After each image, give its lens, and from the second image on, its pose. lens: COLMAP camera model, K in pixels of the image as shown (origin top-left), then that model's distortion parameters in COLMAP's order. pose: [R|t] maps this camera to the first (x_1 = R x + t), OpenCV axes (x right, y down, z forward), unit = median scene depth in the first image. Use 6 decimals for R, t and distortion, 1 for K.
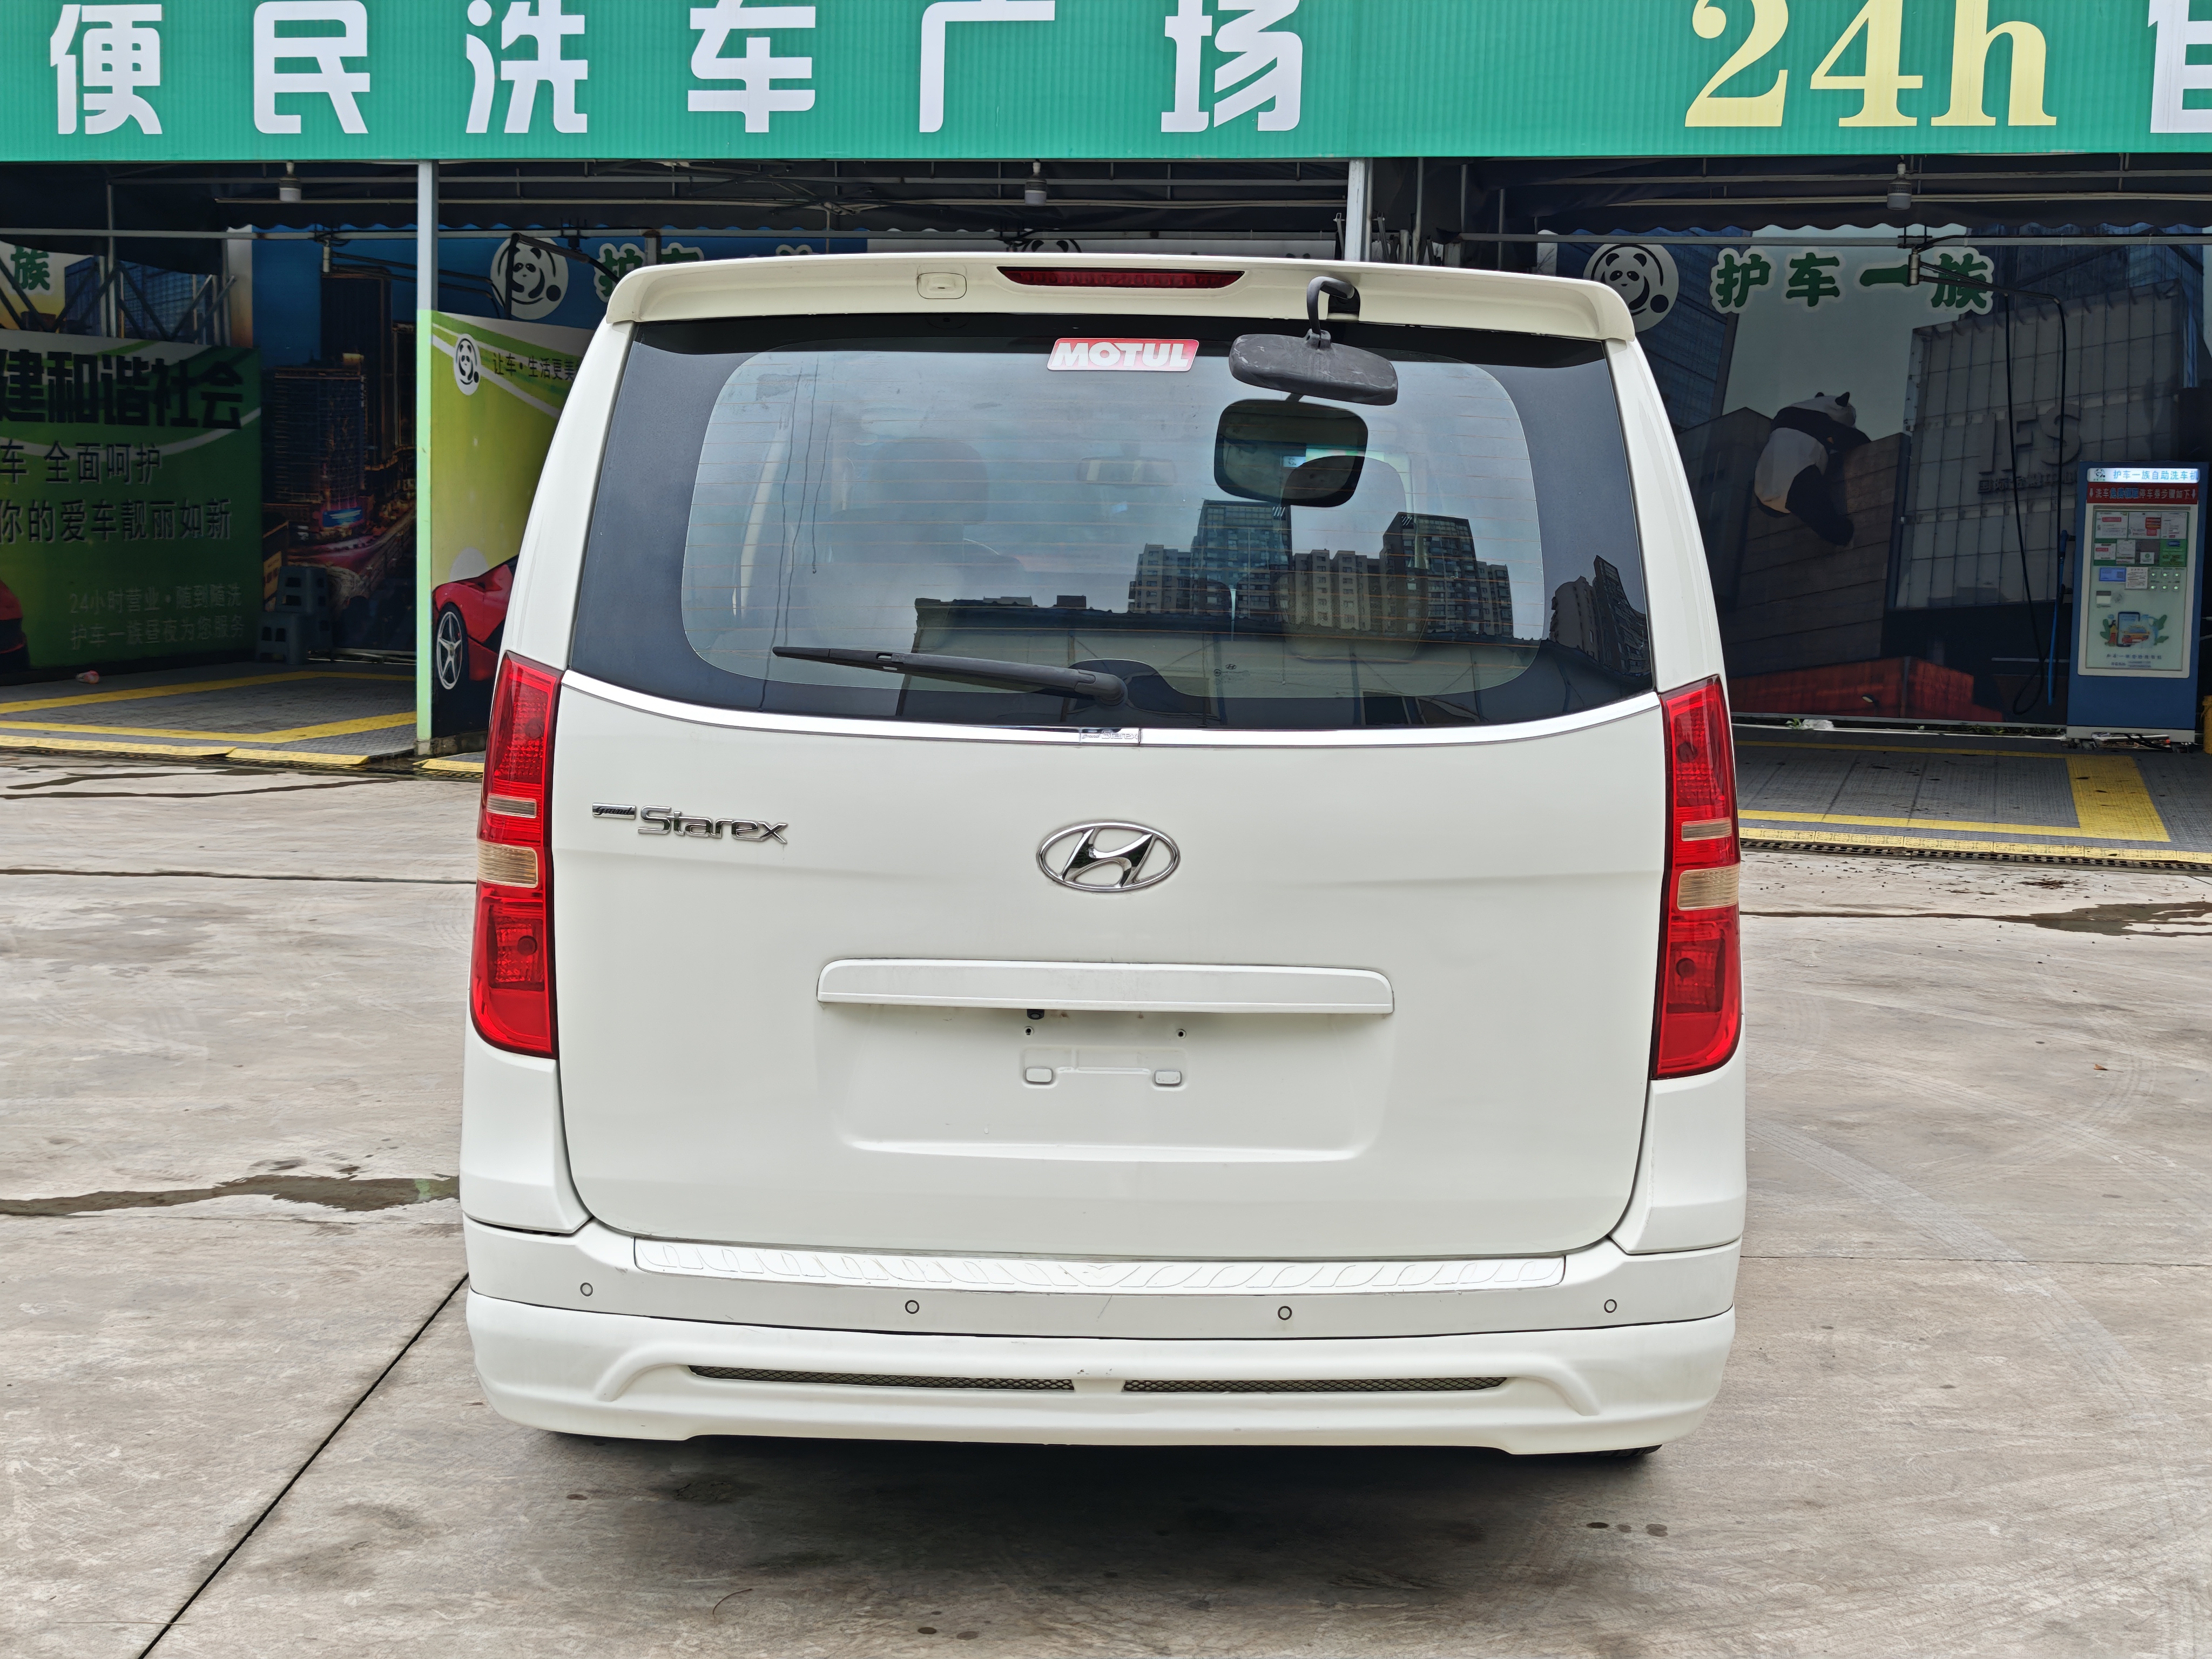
lens RADIAL K [[3041.0, 0, 1125.9], [0, 3041.0, 797.4], [0, 0, 1]] dist [0.129214, -0.452496]
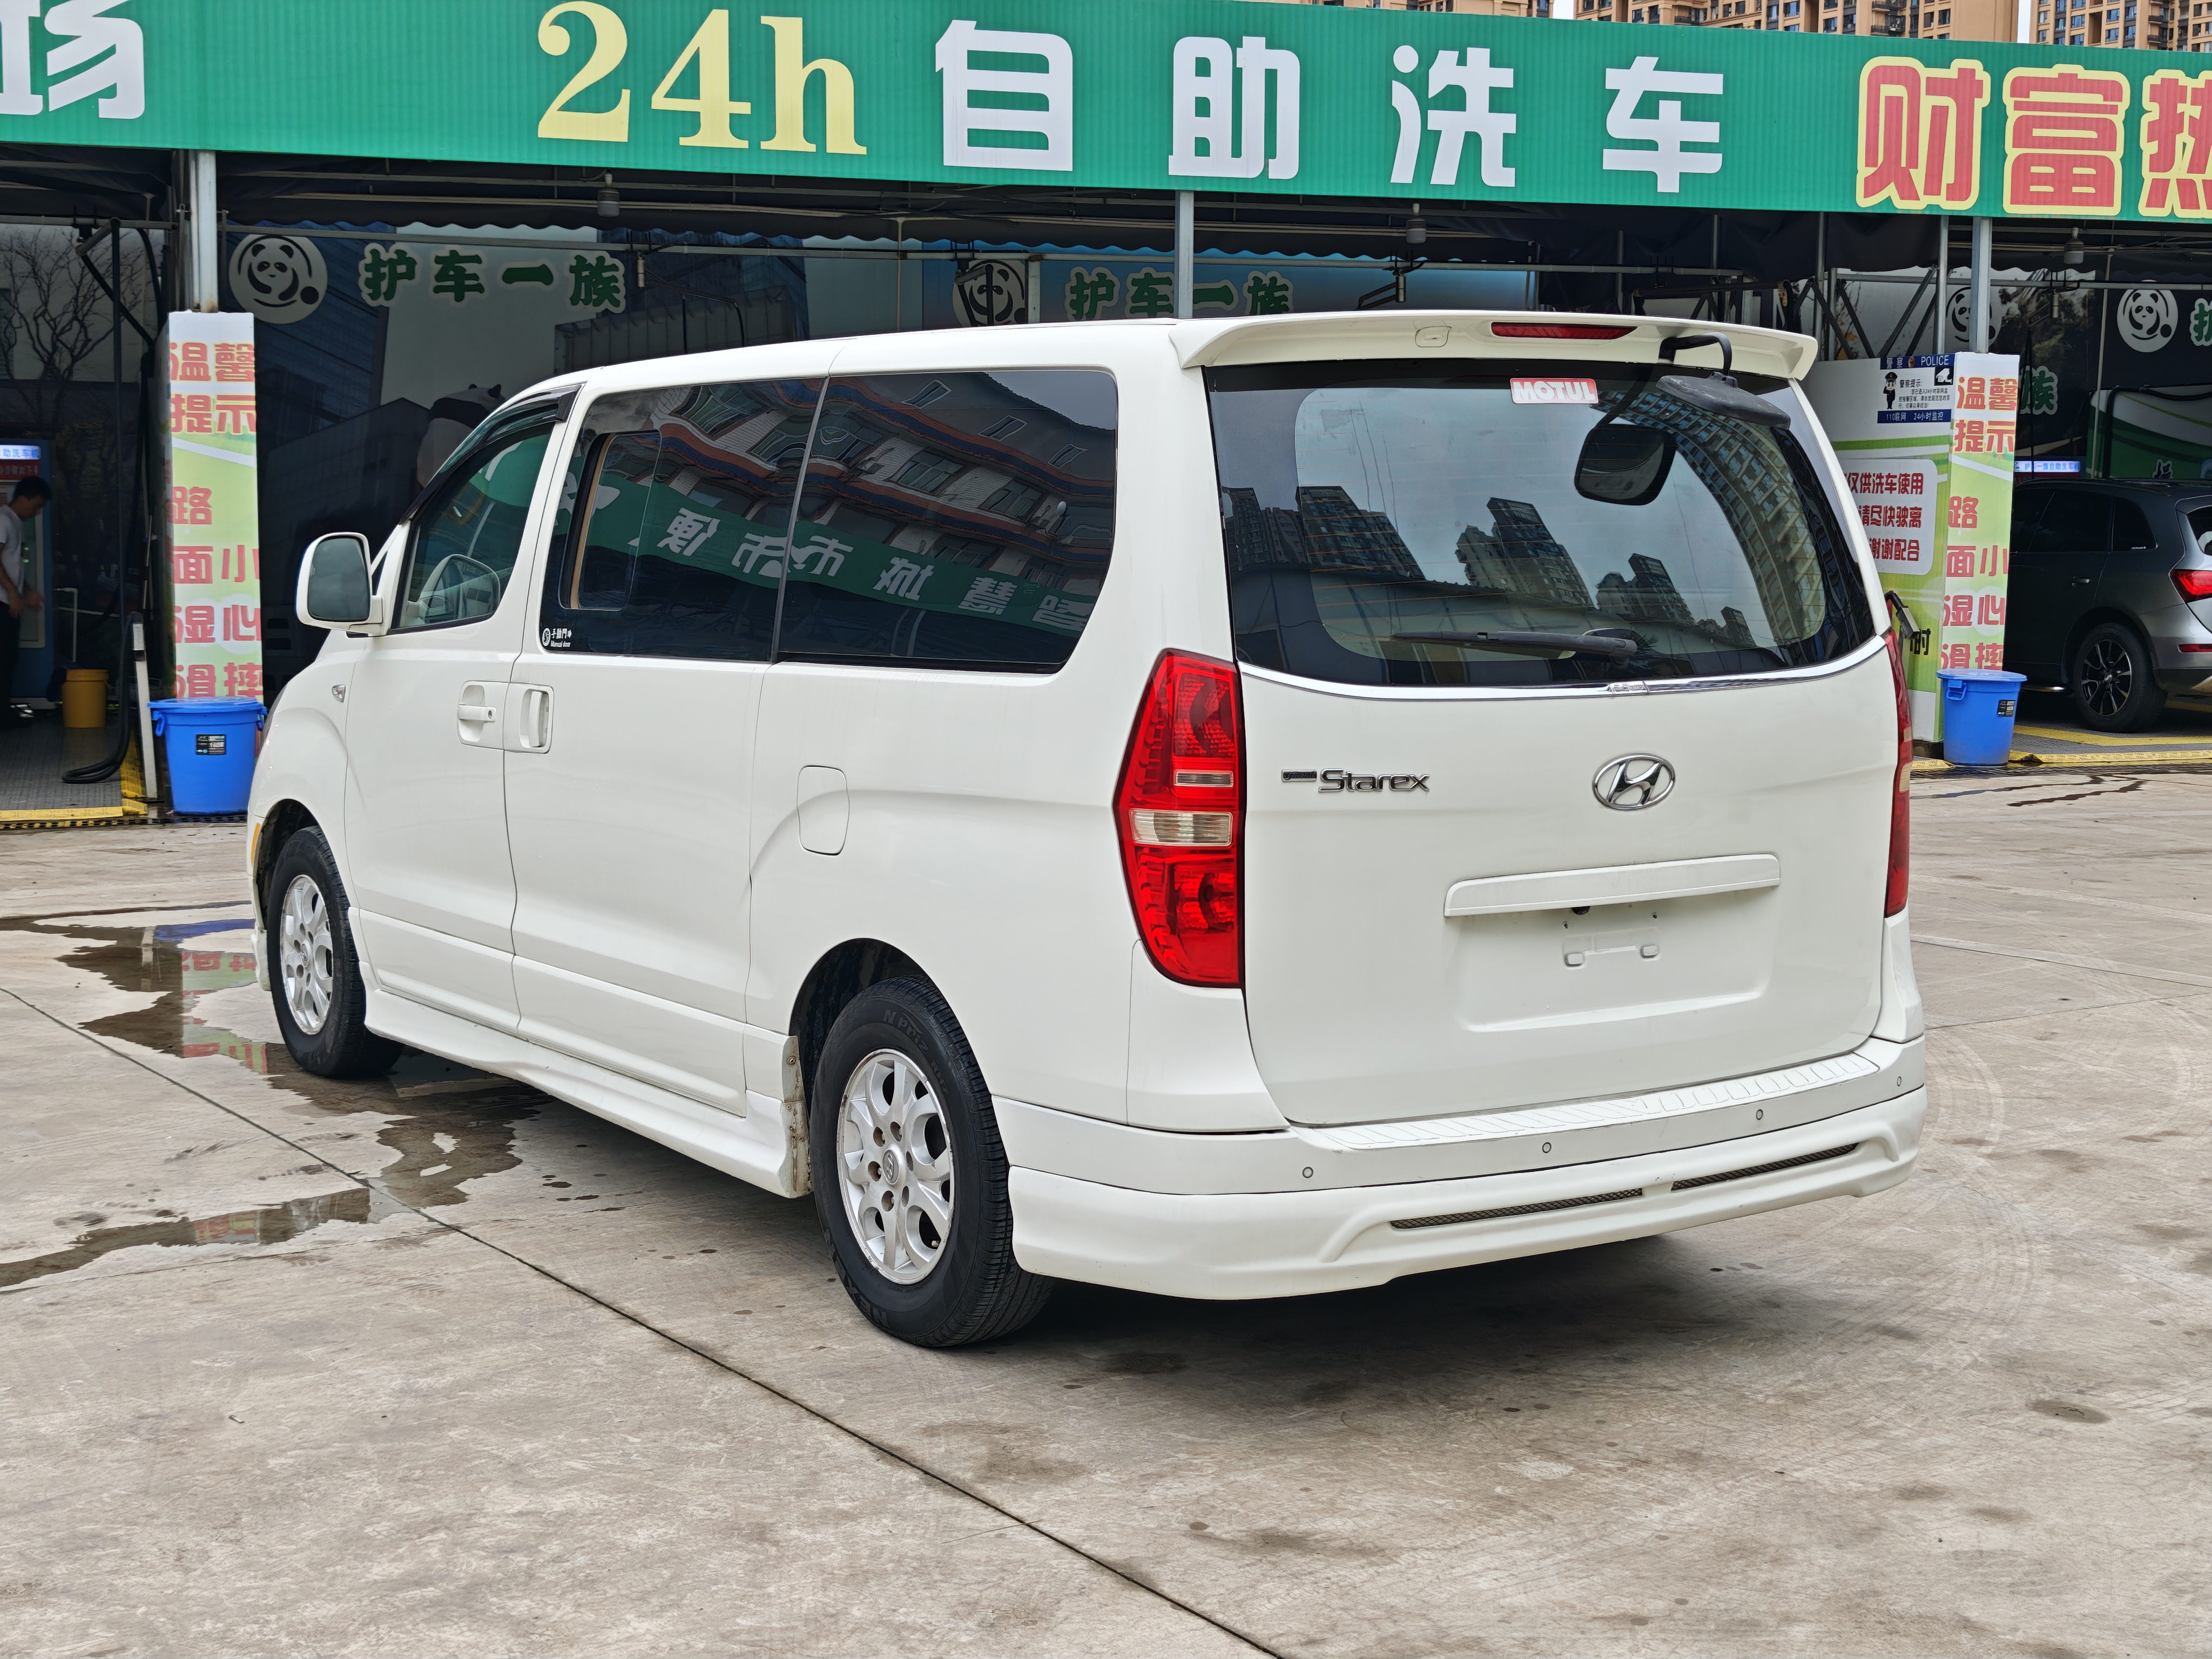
lens RADIAL K [[3041.0, 0, 1125.9], [0, 3041.0, 797.4], [0, 0, 1]] dist [0.129214, -0.452496]
pose [[0.827128, -0.075287, 0.556948, -0.266779], [0.071558, 0.997029, 0.028506, -0.007707], [-0.557440, 0.016276, 0.830058, 0.013235]]
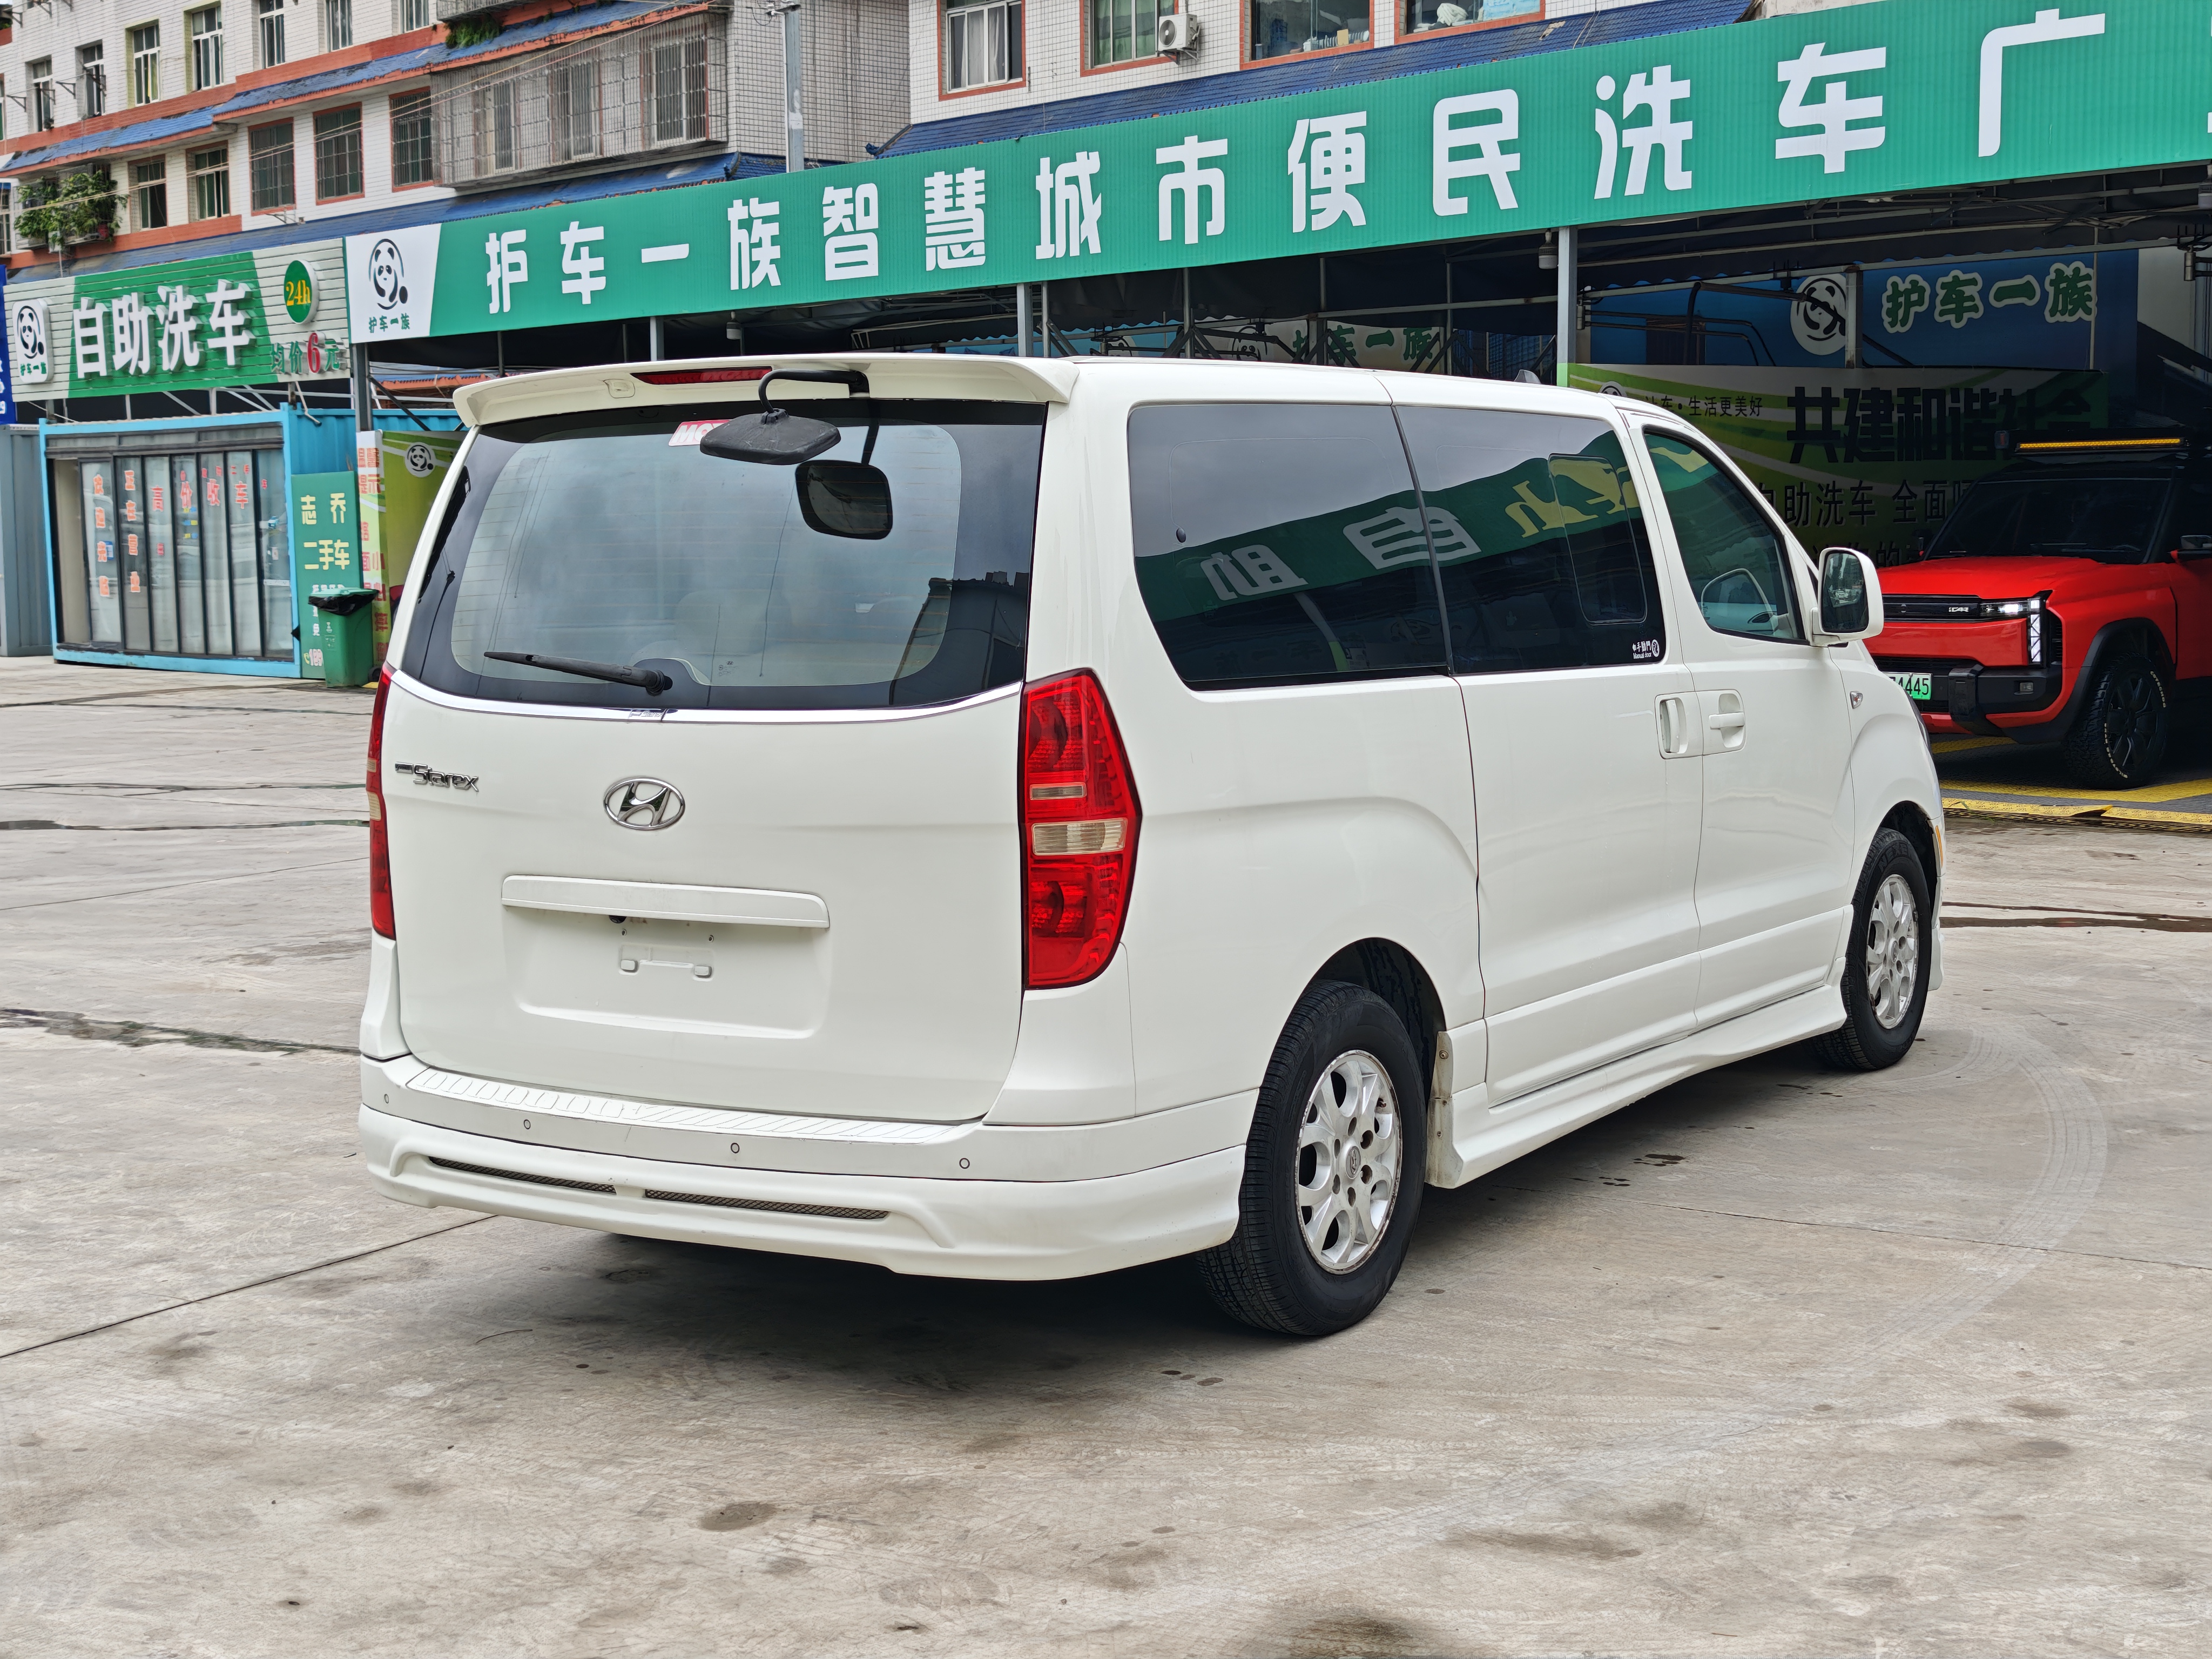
lens RADIAL K [[3041.0, 0, 1125.9], [0, 3041.0, 797.4], [0, 0, 1]] dist [0.129214, -0.452496]
pose [[0.841679, 0.013807, -0.539802, 0.268269], [-0.019102, 0.999809, -0.004211, 0.005410], [0.539641, 0.013855, 0.841781, -0.009110]]
